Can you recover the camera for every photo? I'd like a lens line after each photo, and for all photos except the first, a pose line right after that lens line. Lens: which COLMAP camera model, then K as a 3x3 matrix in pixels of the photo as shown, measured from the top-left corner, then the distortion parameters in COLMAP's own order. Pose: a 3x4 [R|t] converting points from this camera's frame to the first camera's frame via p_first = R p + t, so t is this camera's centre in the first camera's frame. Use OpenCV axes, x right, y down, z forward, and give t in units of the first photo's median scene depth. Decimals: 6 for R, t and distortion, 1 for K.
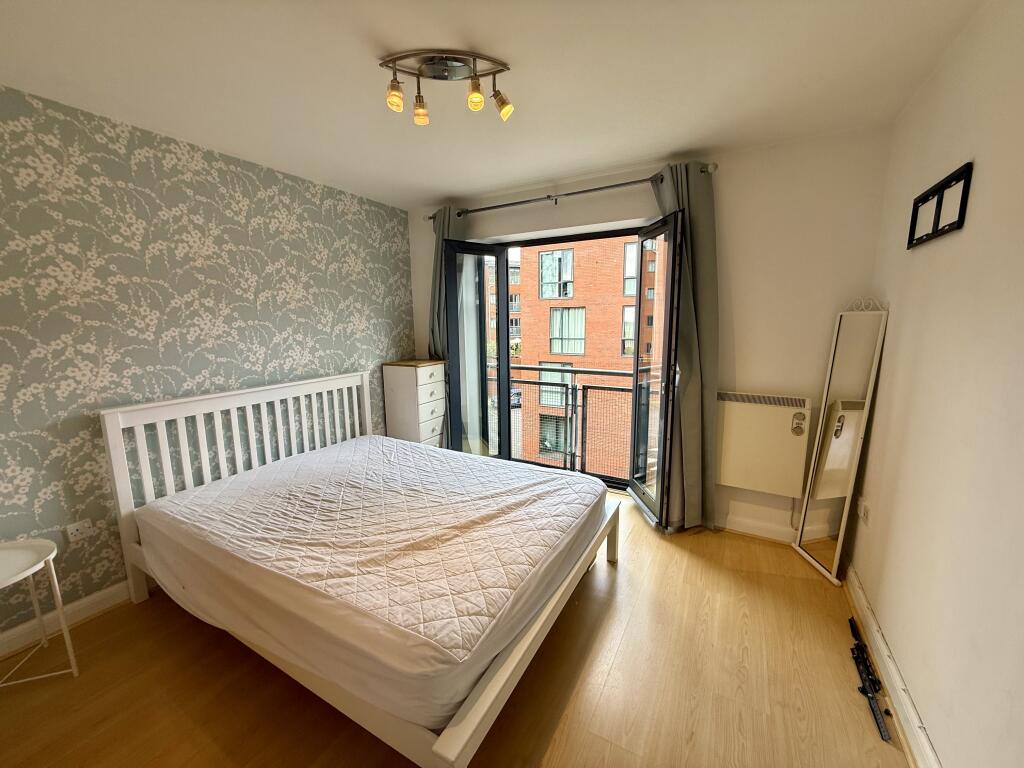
lens RADIAL K [[407.0, 0, 509.3], [0, 407.0, 389.4], [0, 0, 1]] dist [-0.001342, 0.000273]
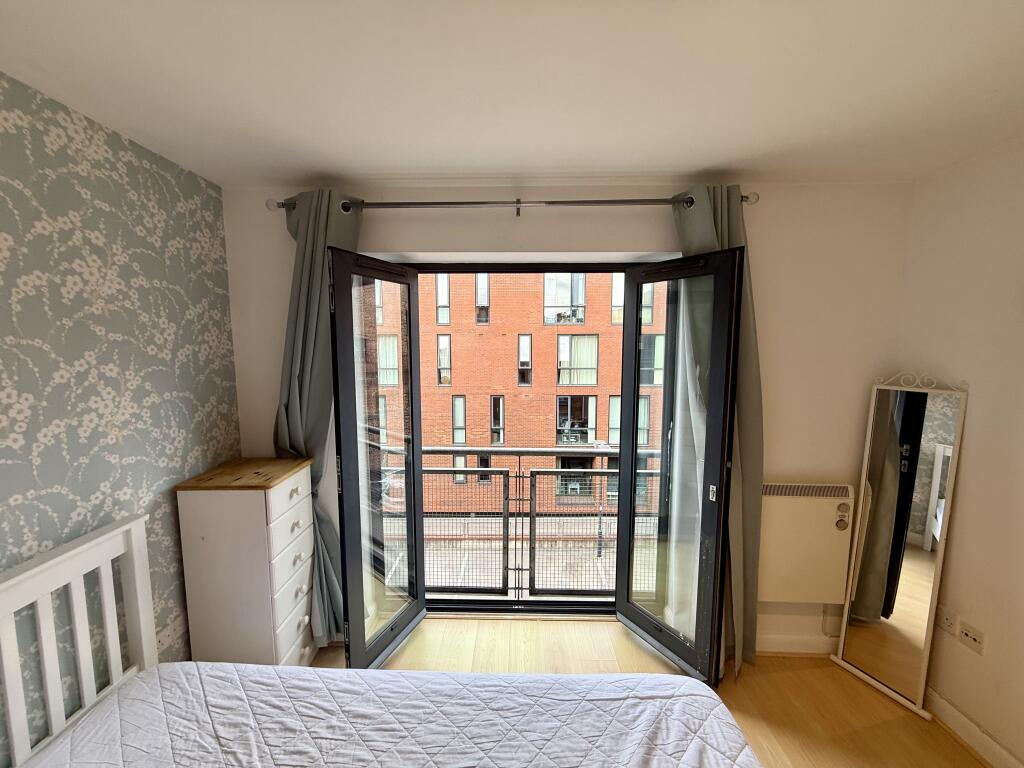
lens RADIAL K [[407.0, 0, 507.4], [0, 407.0, 386.7], [0, 0, 1]] dist [-0.001342, 0.000273]
pose [[0.881513, -0.040353, 0.470432, -0.191194], [0.069917, 0.996513, -0.045534, -0.132561], [-0.466954, 0.073030, 0.881261, 0.394265]]
